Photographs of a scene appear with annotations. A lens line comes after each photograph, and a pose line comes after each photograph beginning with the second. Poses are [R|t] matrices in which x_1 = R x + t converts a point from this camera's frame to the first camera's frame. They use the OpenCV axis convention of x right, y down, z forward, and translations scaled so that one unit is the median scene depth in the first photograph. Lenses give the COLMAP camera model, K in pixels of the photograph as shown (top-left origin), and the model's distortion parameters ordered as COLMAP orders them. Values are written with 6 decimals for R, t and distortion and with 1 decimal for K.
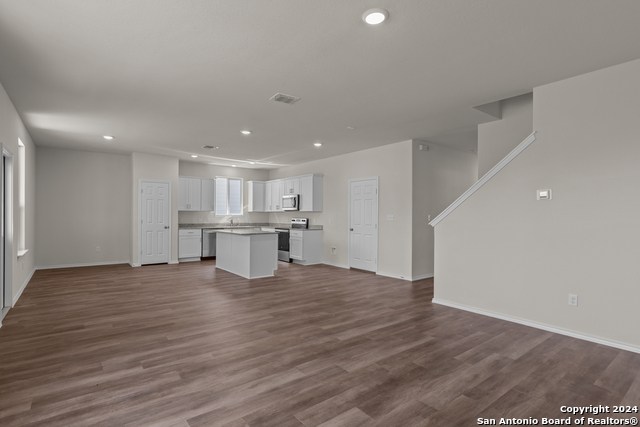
lens RADIAL K [[320.6, 0, 315.6], [0, 320.6, 213.9], [0, 0, 1]] dist [0.002432, -0.003226]
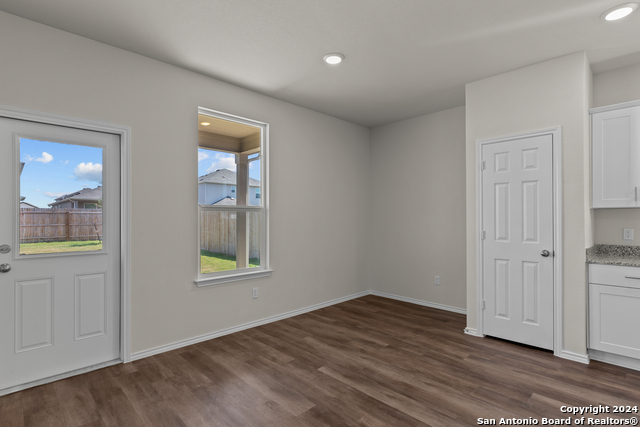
lens RADIAL K [[320.6, 0, 316.3], [0, 320.6, 217.0], [0, 0, 1]] dist [0.002432, -0.003226]
pose [[0.121242, -0.012225, -0.992548, -0.305128], [0.003391, 0.999923, -0.011902, 0.006078], [0.992617, -0.001923, 0.121274, 1.623979]]
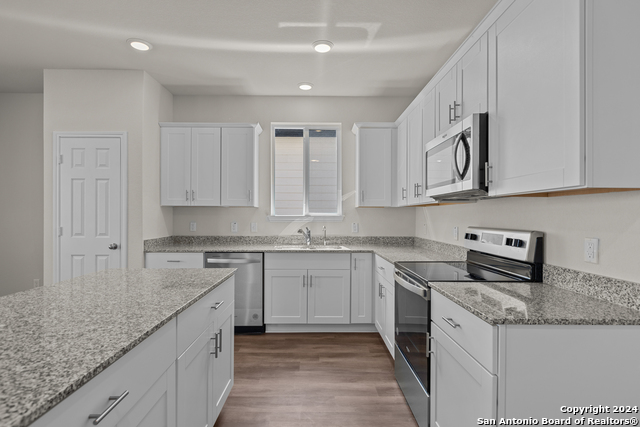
lens RADIAL K [[320.6, 0, 320.6], [0, 320.6, 214.2], [0, 0, 1]] dist [0.002432, -0.003226]
pose [[0.803269, -0.005486, -0.595591, -0.037056], [0.003790, 0.999984, -0.004100, 0.007739], [0.595604, 0.001036, 0.803277, 1.949432]]
